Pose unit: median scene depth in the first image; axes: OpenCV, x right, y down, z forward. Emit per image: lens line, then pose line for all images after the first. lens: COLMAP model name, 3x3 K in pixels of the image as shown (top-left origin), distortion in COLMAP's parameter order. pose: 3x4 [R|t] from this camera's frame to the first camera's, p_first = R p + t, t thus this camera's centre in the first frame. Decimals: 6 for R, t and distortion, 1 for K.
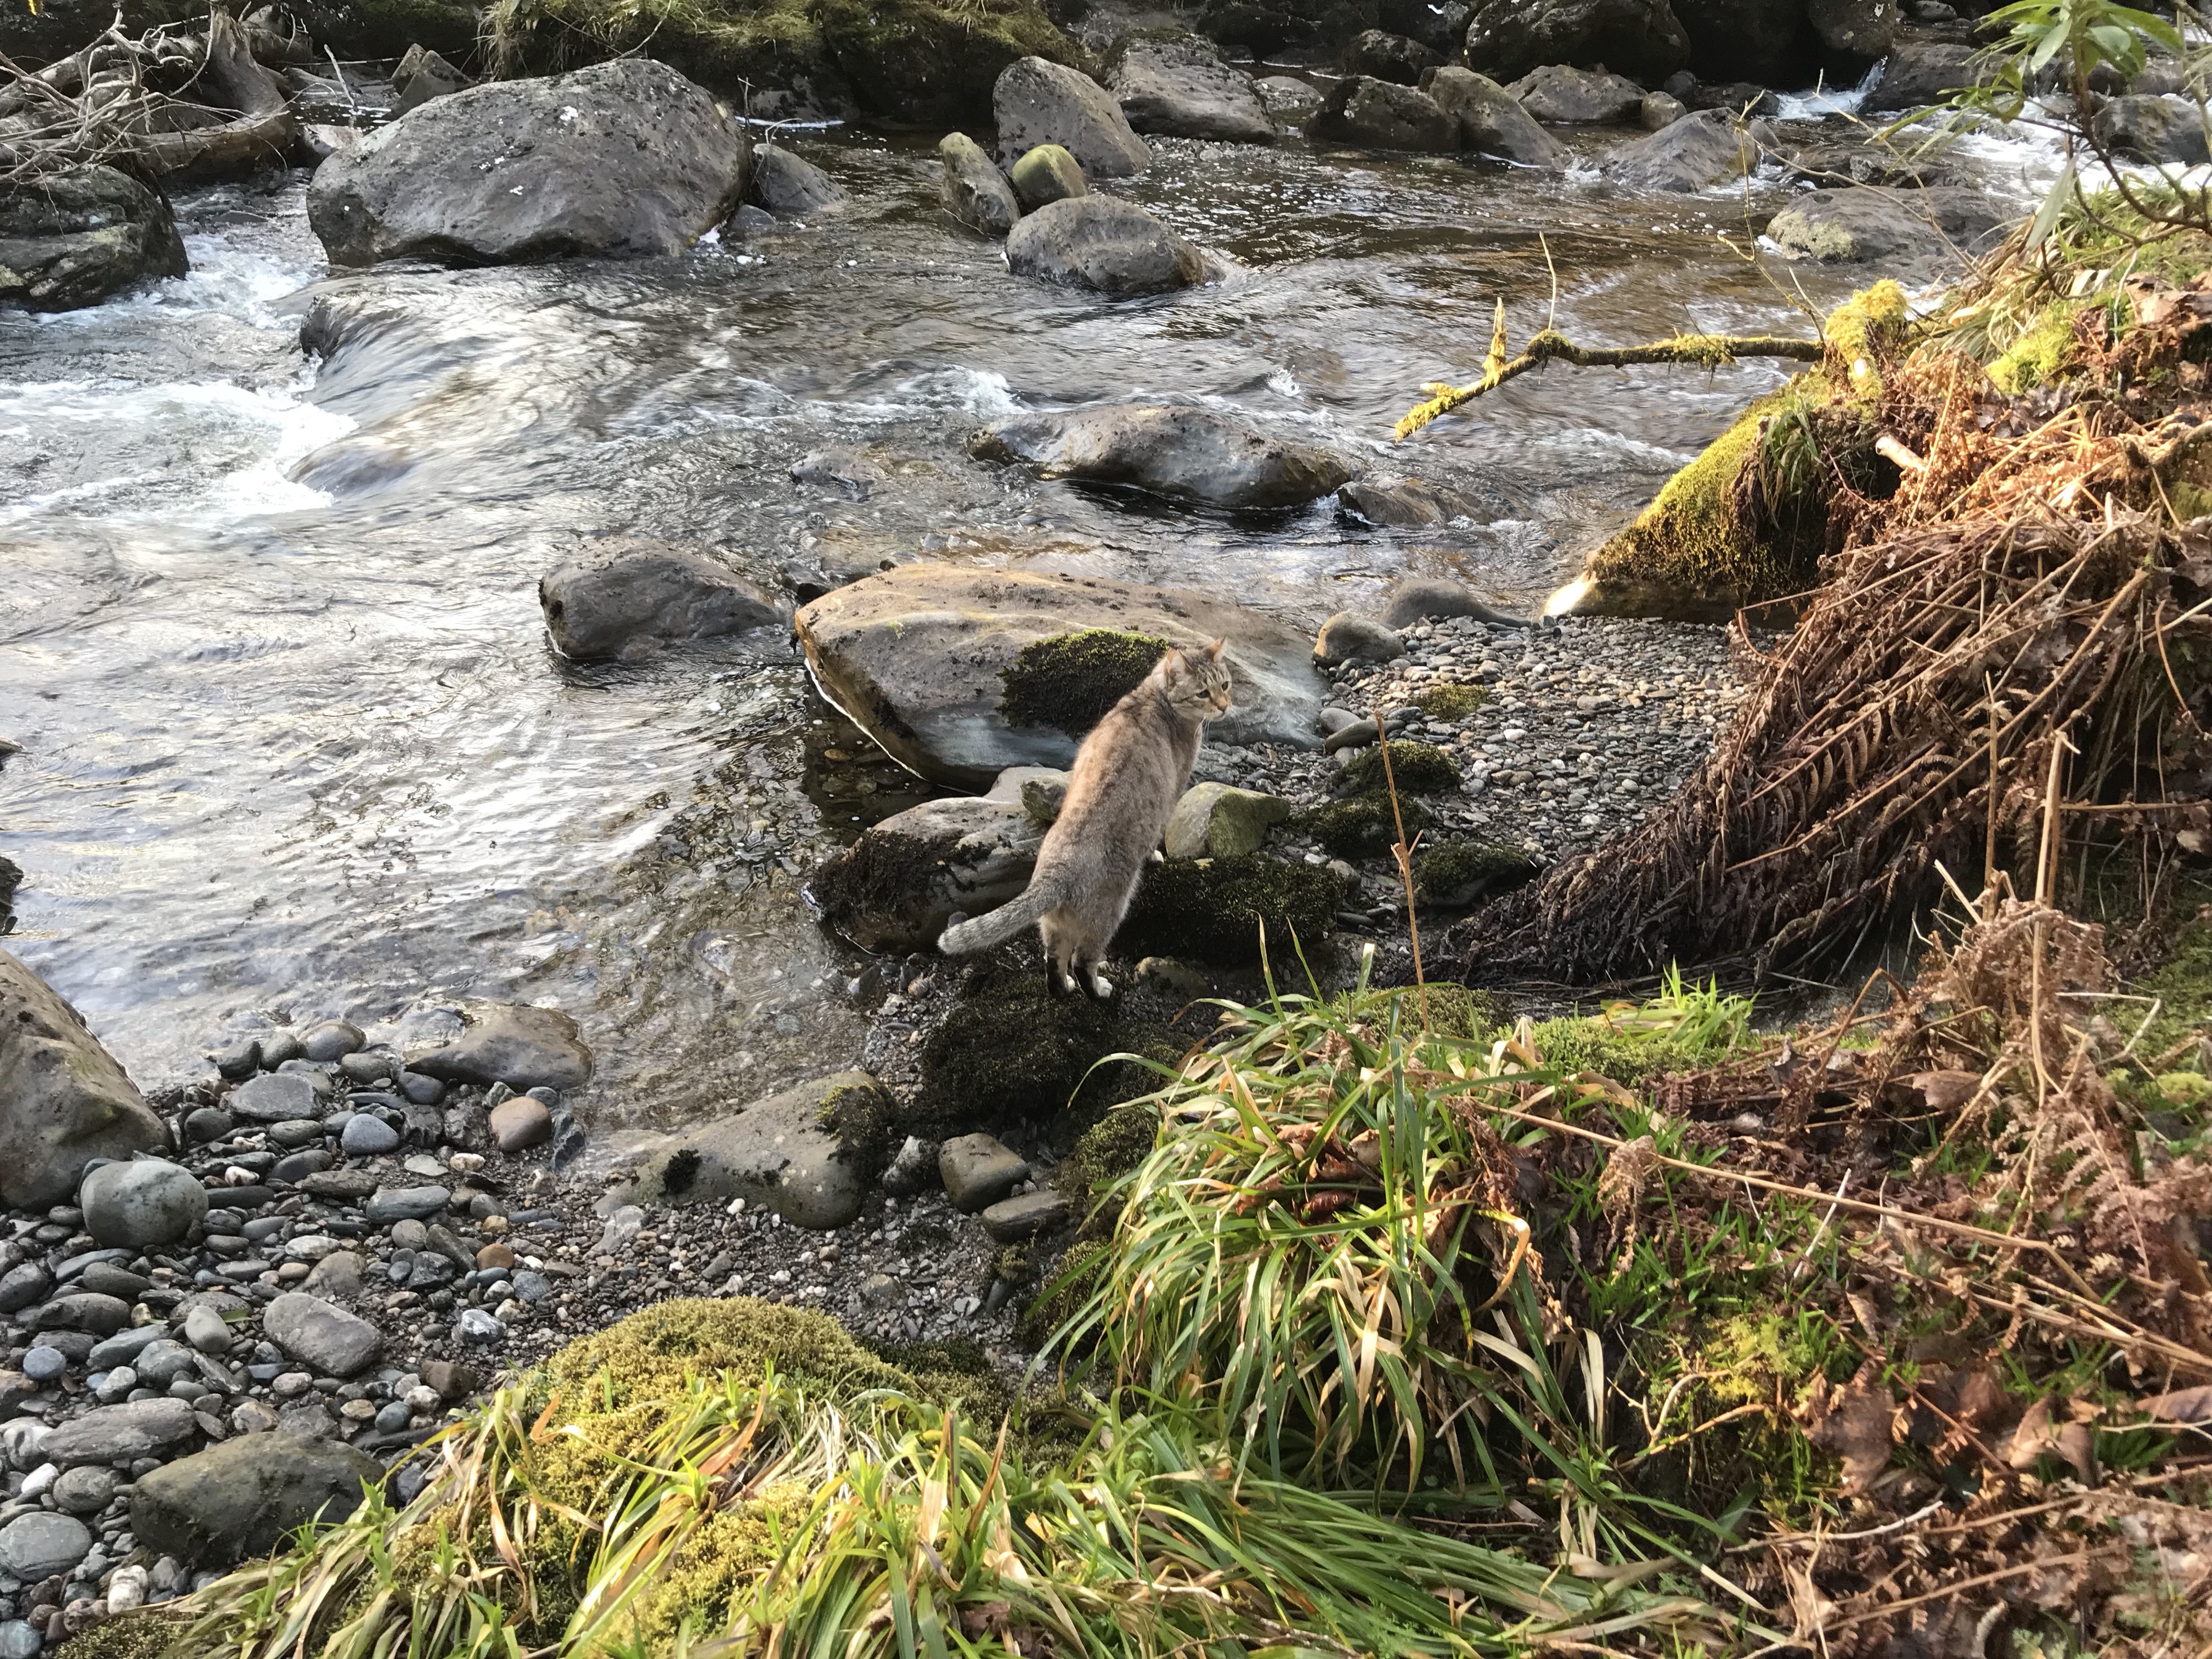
lens RADIAL K [[1777.4, 0, 1111.9], [0, 1777.4, 829.8], [0, 0, 1]] dist [-0.004885, 0.006017]
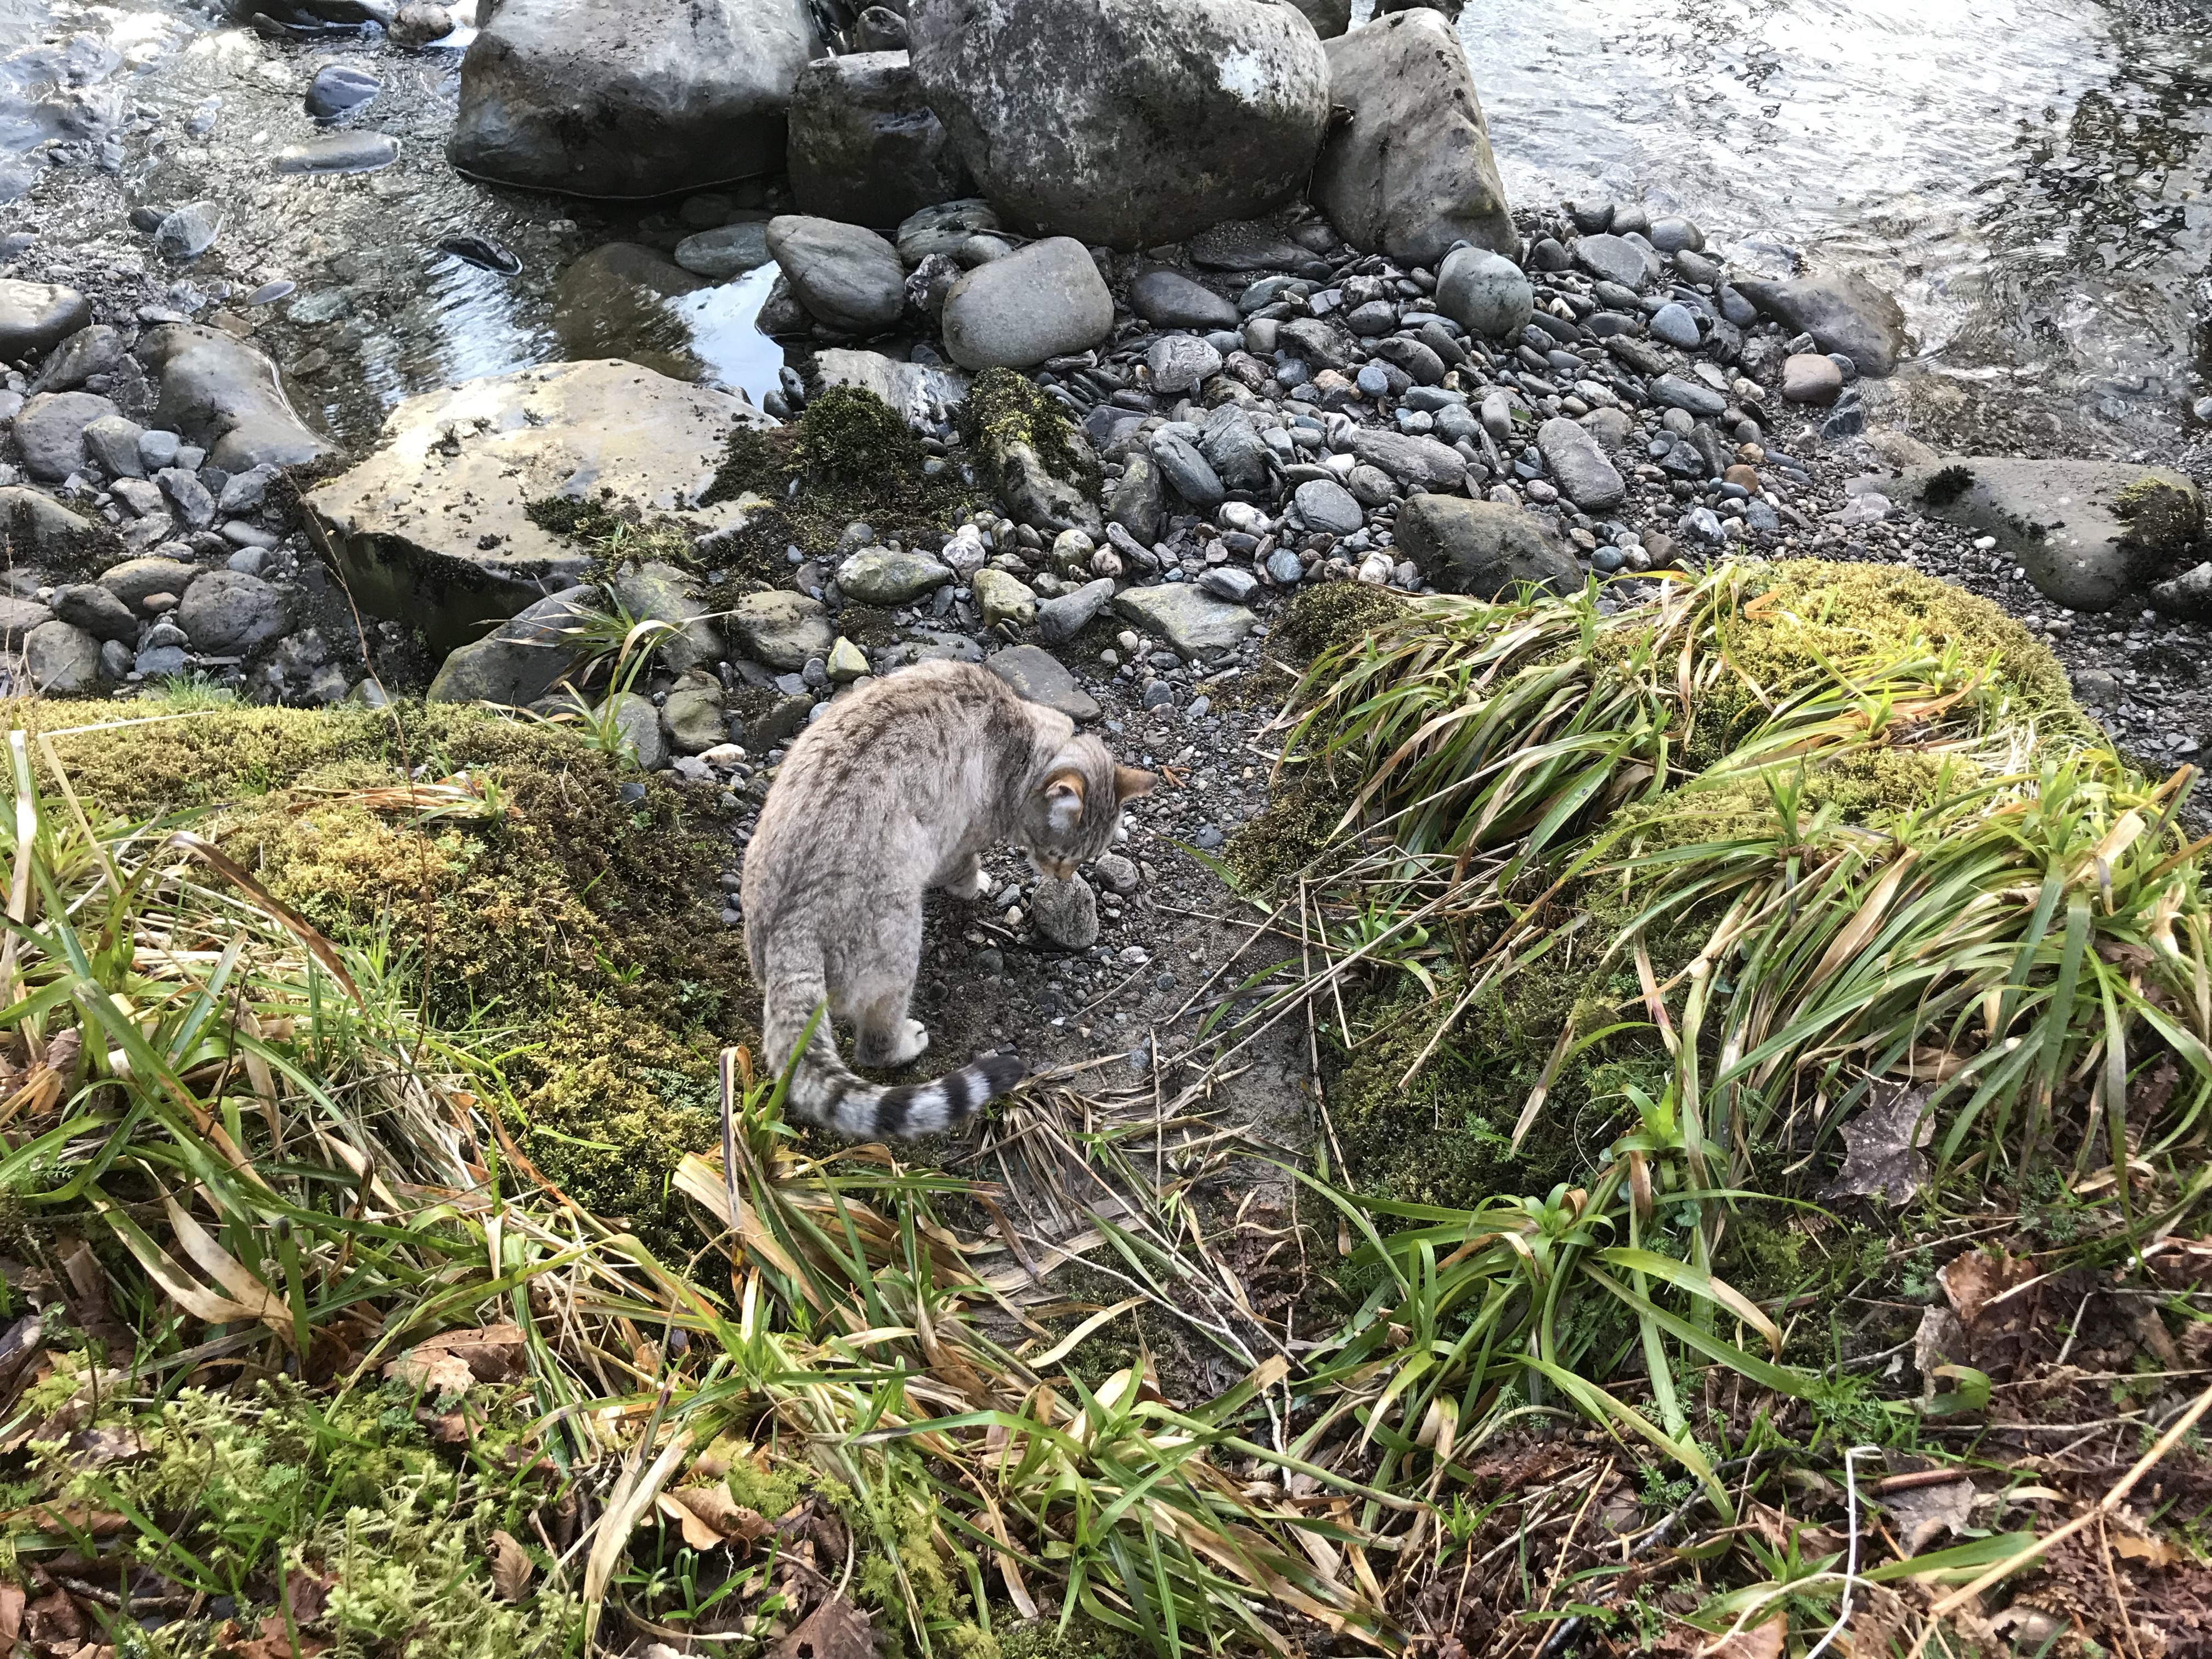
lens RADIAL K [[1777.4, 0, 1105.9], [0, 1777.4, 827.1], [0, 0, 1]] dist [-0.004885, 0.006017]
pose [[0.725167, 0.514530, -0.457594, -0.043851], [-0.337209, 0.844778, 0.415500, 0.115034], [0.600352, -0.147002, 0.786109, -0.055373]]
